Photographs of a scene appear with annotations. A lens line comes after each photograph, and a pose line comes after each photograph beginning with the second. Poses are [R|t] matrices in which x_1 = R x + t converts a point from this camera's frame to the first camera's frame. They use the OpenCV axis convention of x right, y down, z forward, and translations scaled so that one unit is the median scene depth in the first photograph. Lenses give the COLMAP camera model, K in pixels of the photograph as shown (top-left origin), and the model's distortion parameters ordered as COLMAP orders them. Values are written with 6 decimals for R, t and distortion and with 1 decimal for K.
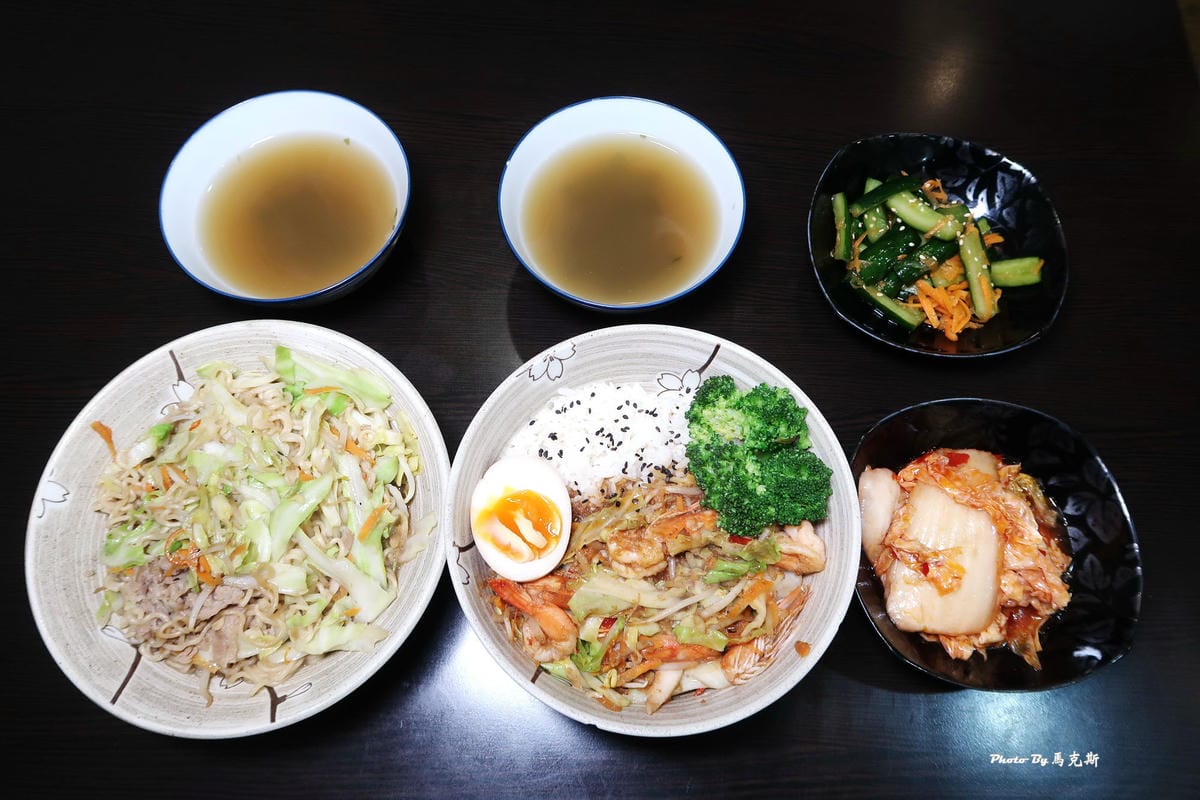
lens RADIAL K [[850.3, 0, 600.0], [0, 850.3, 400.0], [0, 0, 1]] dist [0.004314, 0.001686]
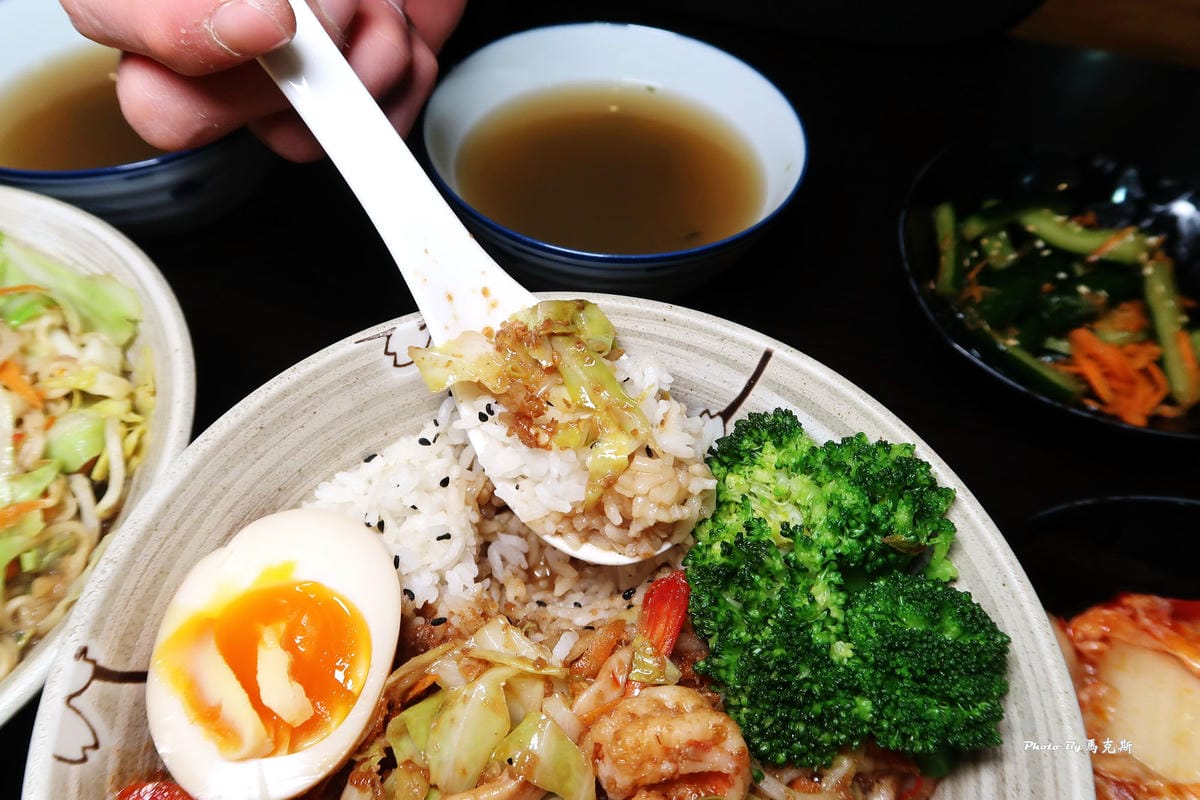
lens RADIAL K [[834.8, 0, 600.0], [0, 834.8, 400.0], [0, 0, 1]] dist [-0.003283, 0.000556]
pose [[0.990141, 0.132171, -0.046385, 0.075686], [-0.139983, 0.945581, -0.293735, 0.154392], [0.005038, 0.297333, 0.954761, 0.493412]]
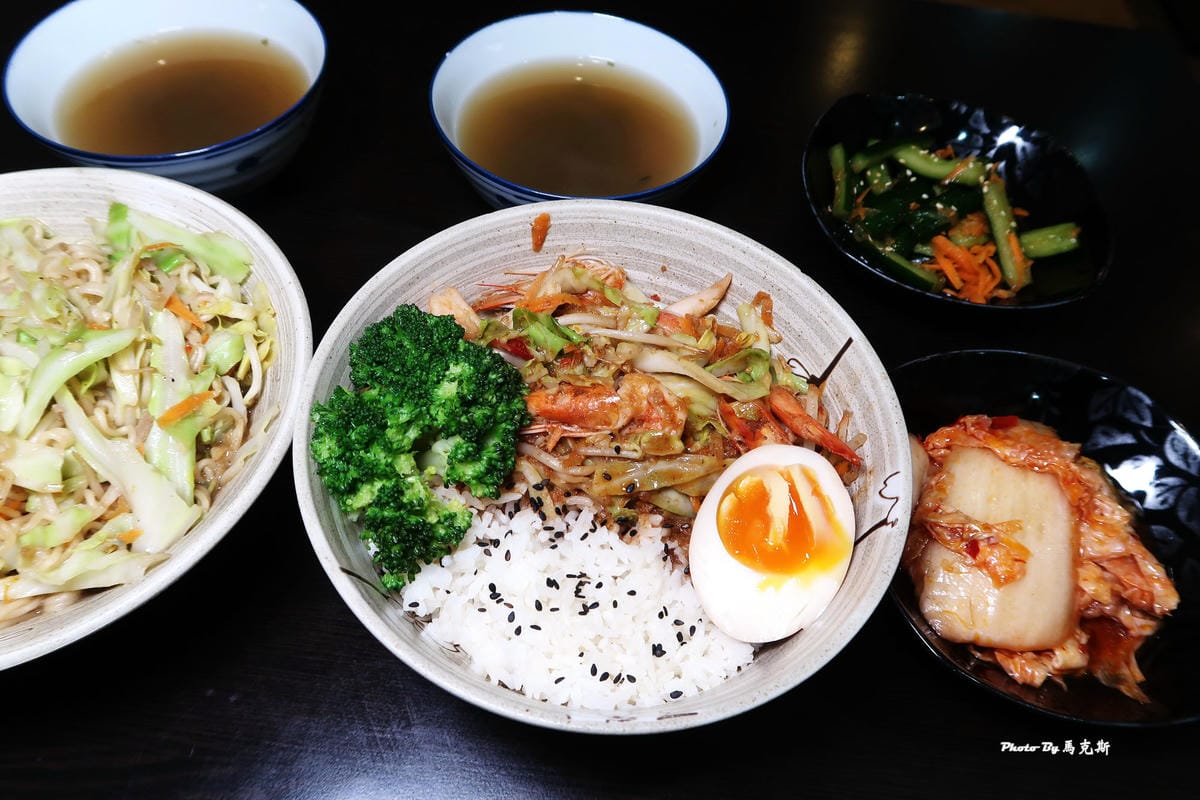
lens RADIAL K [[834.8, 0, 600.0], [0, 834.8, 400.0], [0, 0, 1]] dist [-0.003283, 0.000556]
pose [[0.997438, 0.066464, 0.026473, 0.044929], [-0.058105, 0.968477, -0.242230, 0.259756], [-0.041738, 0.240071, 0.969858, 0.304203]]
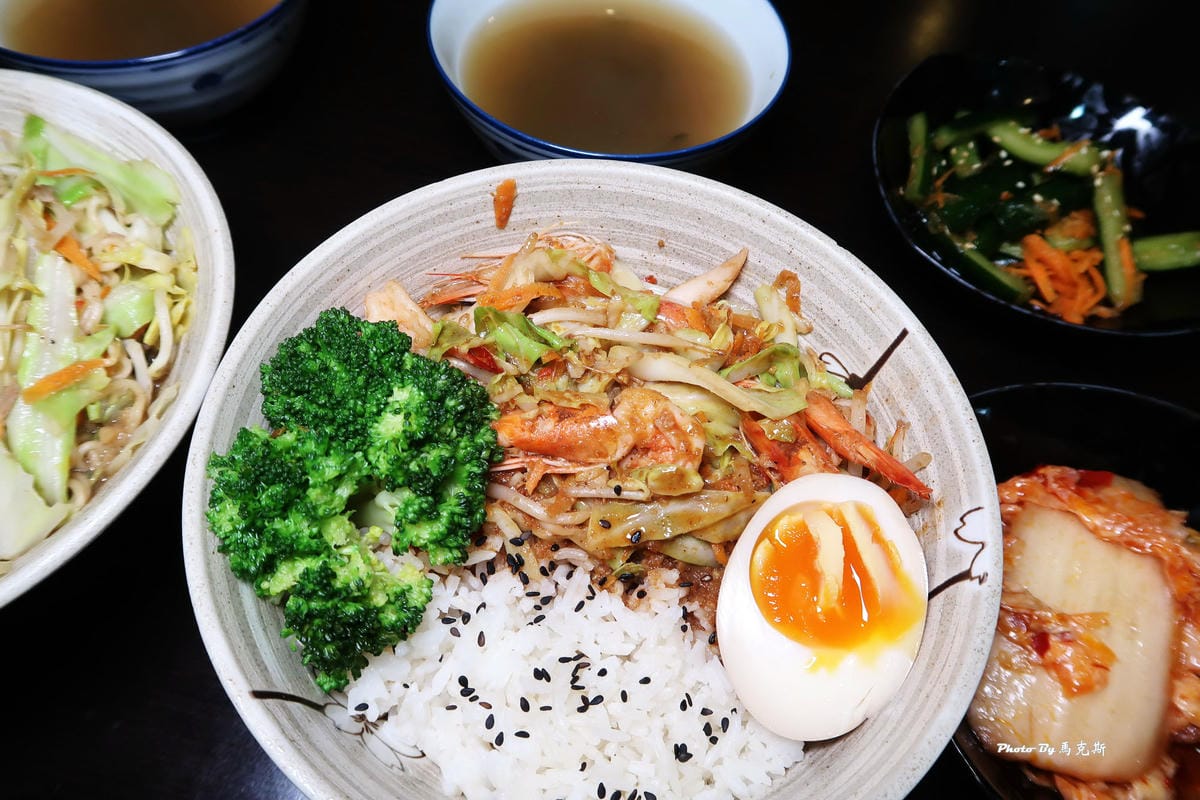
lens RADIAL K [[834.8, 0, 600.0], [0, 834.8, 400.0], [0, 0, 1]] dist [-0.003283, 0.000556]
pose [[0.987402, 0.157137, -0.018566, 0.081230], [-0.157775, 0.968880, -0.190730, 0.190238], [-0.011983, 0.191257, 0.981467, 0.430626]]
